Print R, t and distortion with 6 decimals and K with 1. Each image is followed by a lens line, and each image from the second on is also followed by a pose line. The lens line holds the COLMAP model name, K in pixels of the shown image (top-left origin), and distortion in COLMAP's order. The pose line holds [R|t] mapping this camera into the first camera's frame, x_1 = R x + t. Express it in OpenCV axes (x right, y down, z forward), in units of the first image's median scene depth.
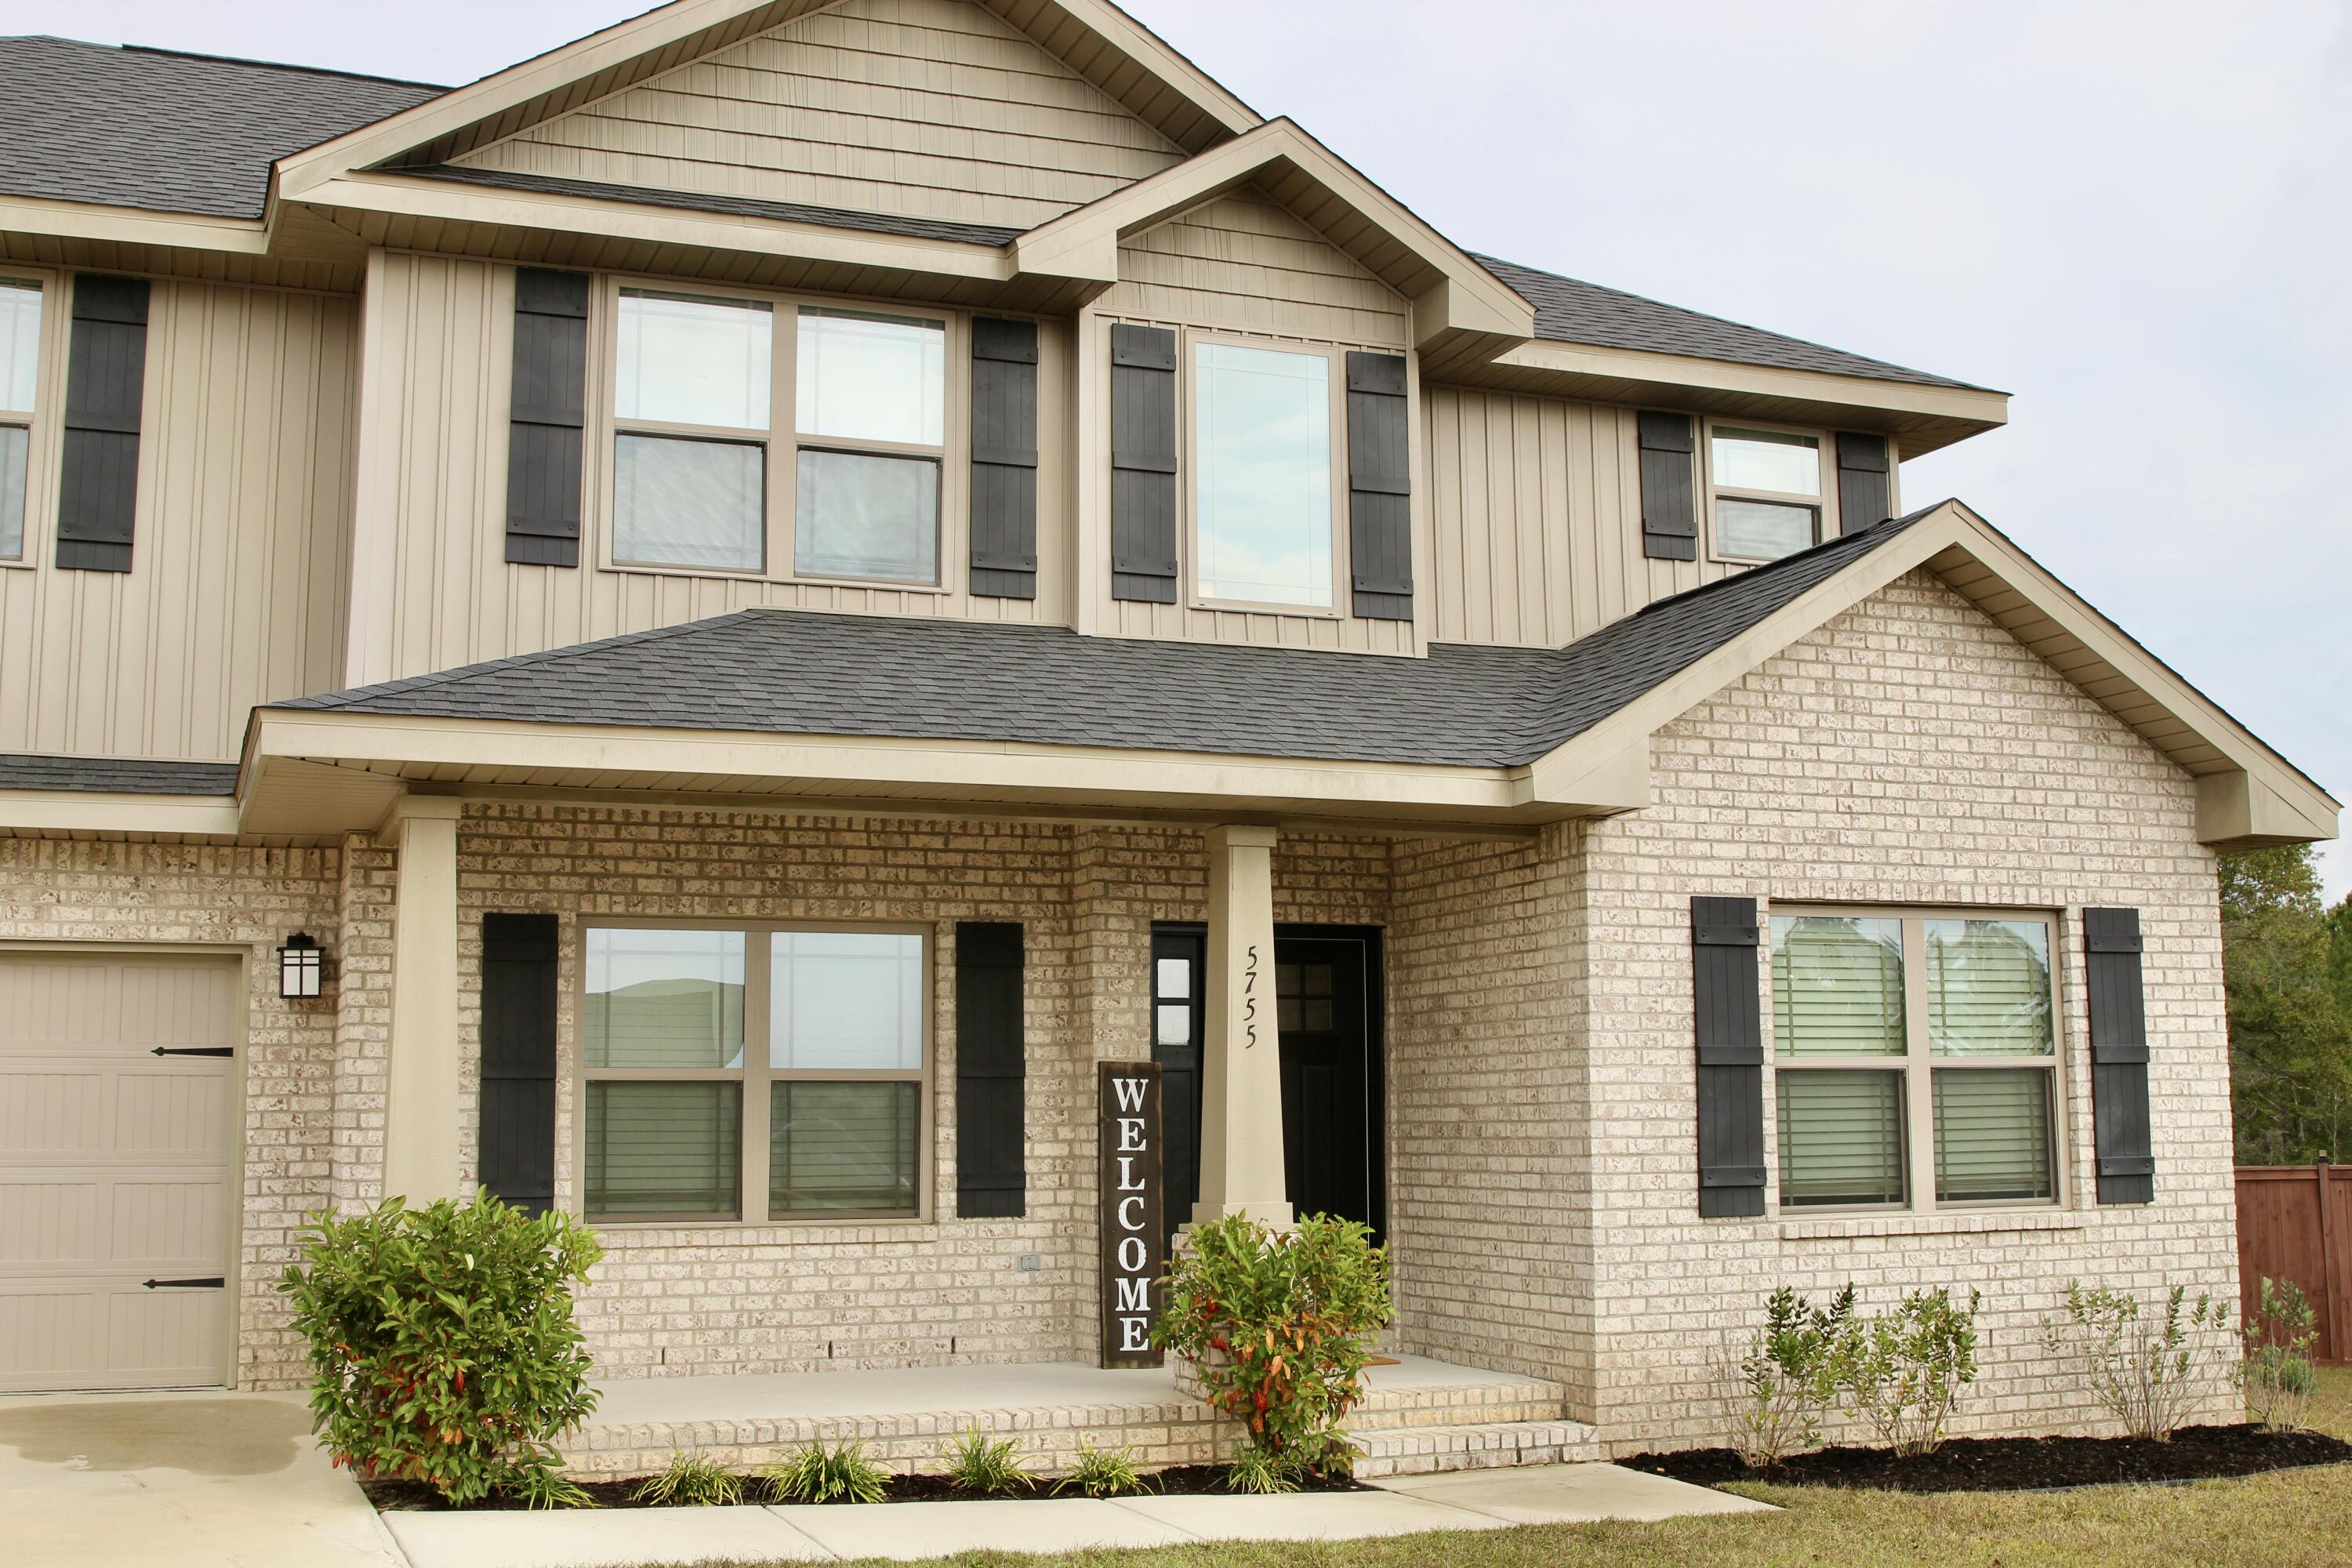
lens RADIAL K [[2562.9, 0, 1191.9], [0, 2562.9, 792.5], [0, 0, 1]] dist [-0.091535, 0.000000]
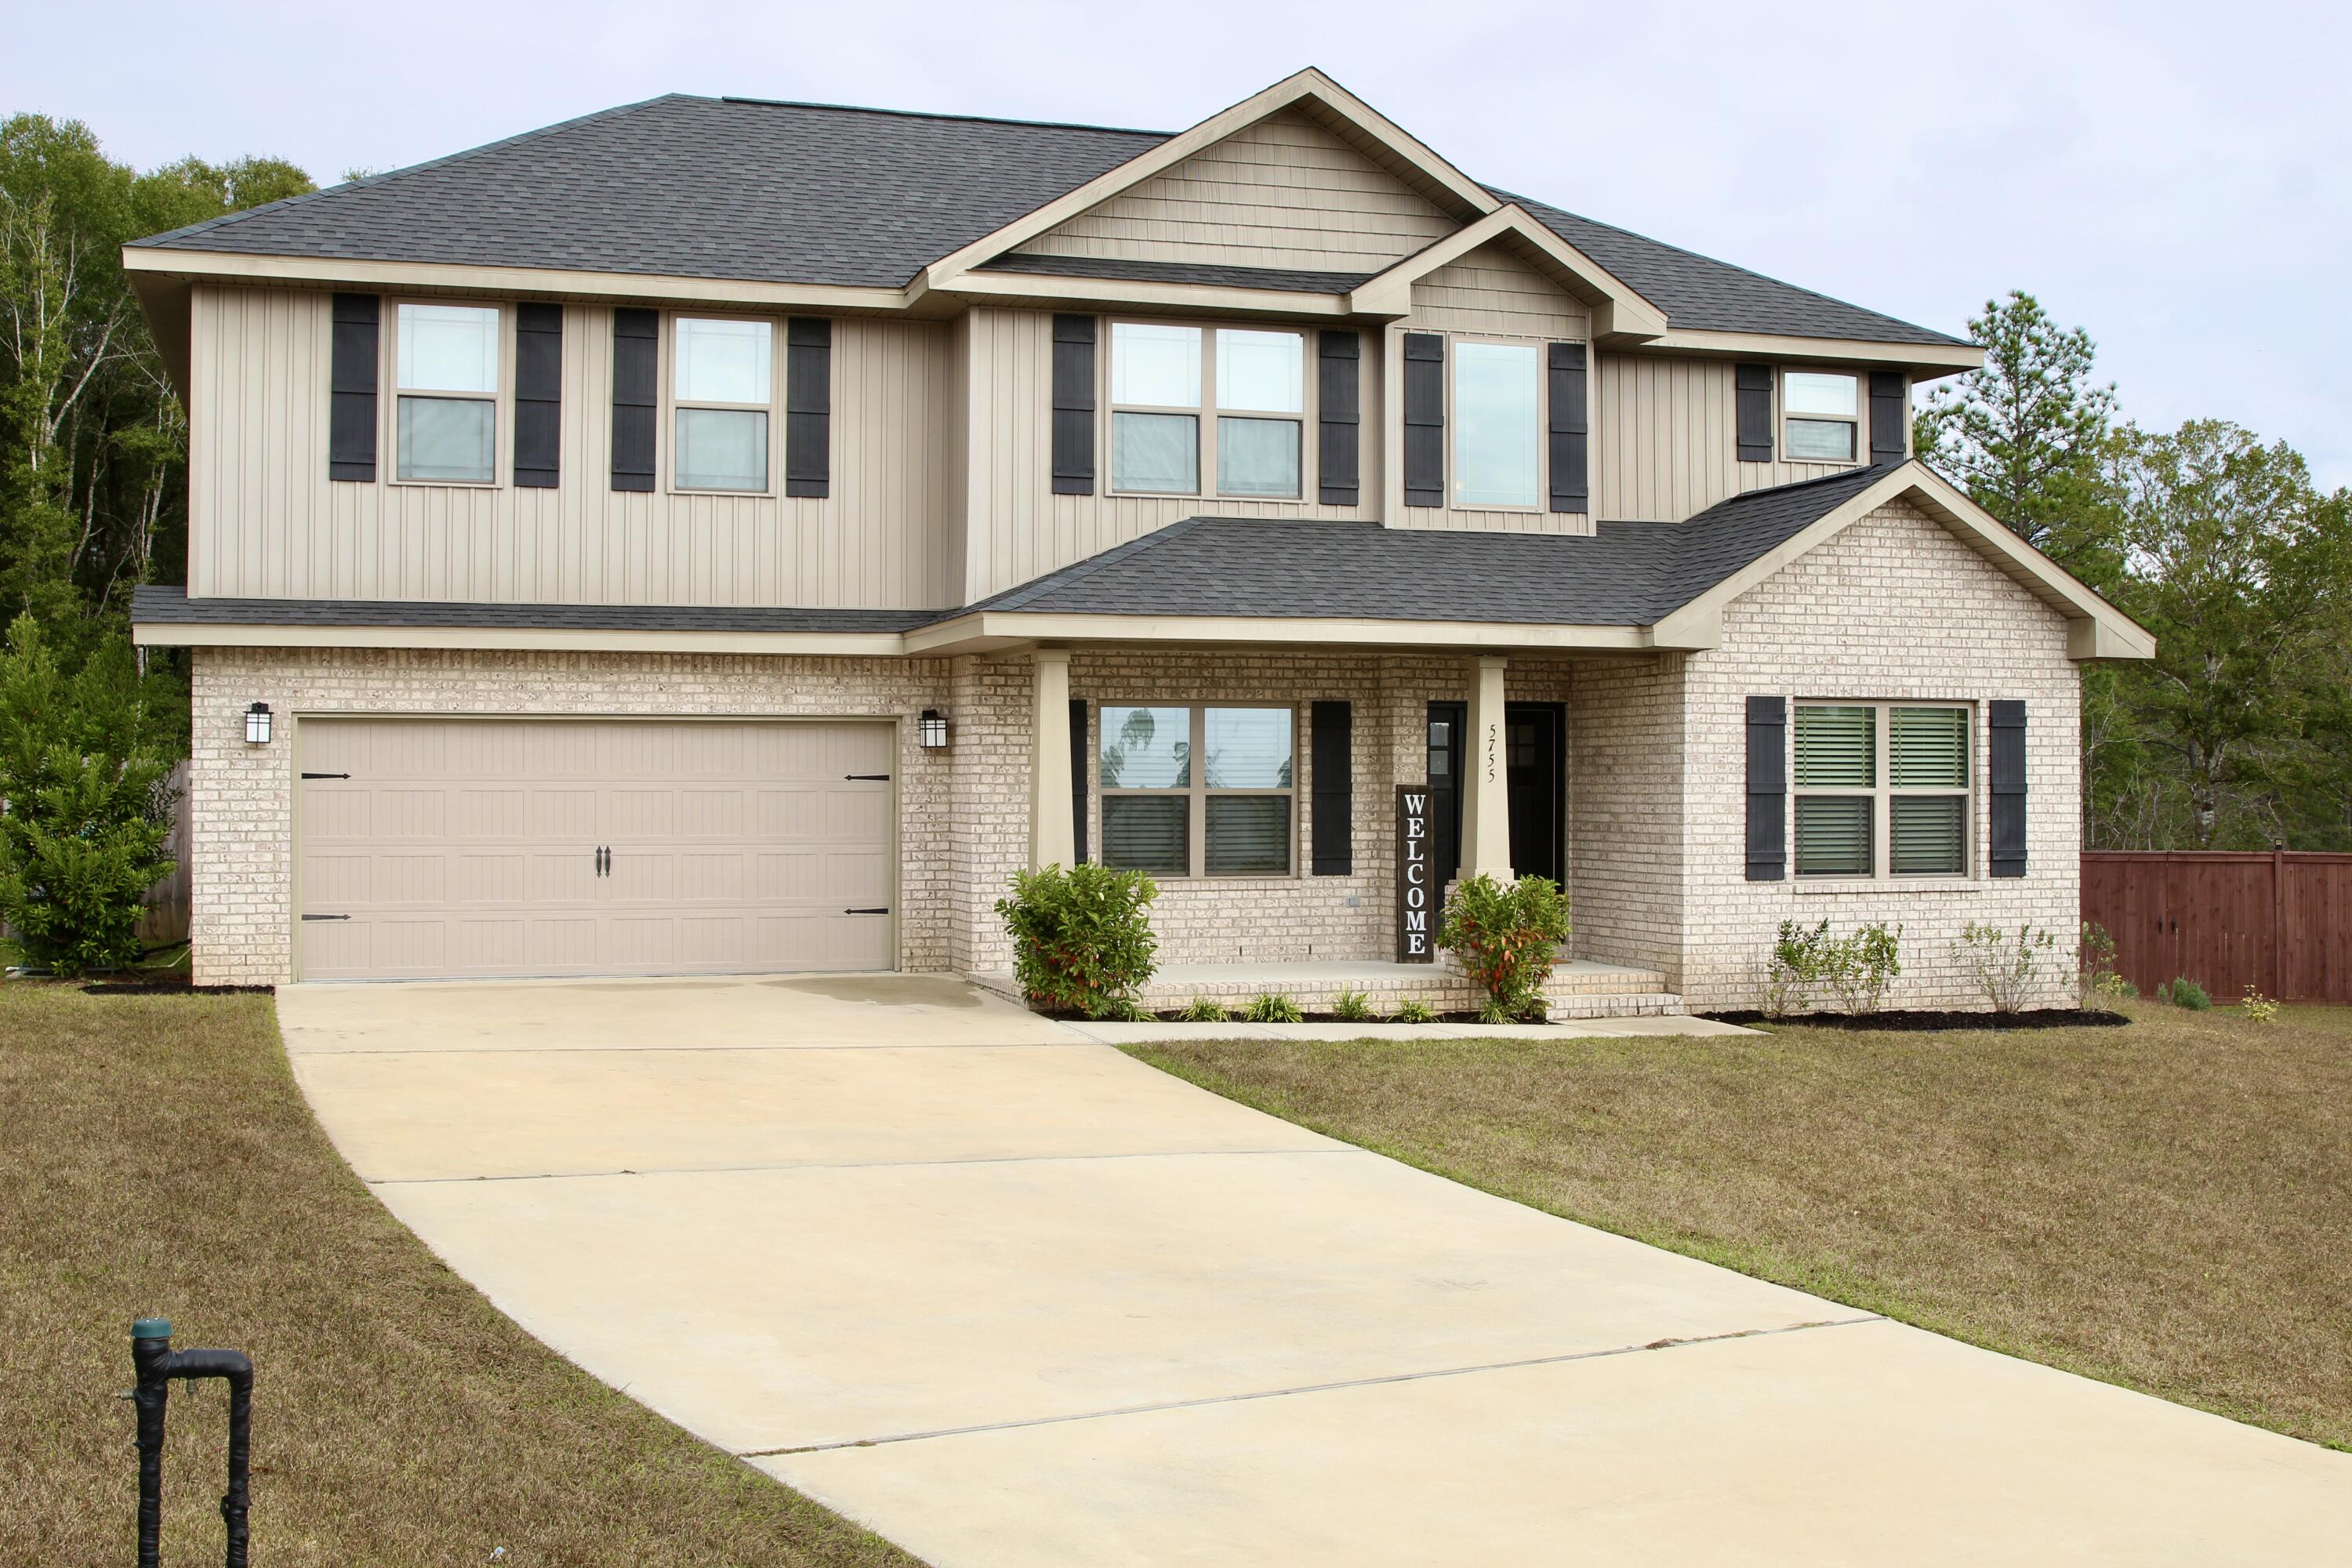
lens RADIAL K [[2562.9, 0, 1193.0], [0, 2562.9, 785.2], [0, 0, 1]] dist [-0.091535, 0.000000]
pose [[0.997896, 0.008898, -0.064228, -0.063308], [-0.000554, 0.991674, 0.128775, -0.115586], [0.064839, -0.128468, 0.989592, -0.702751]]
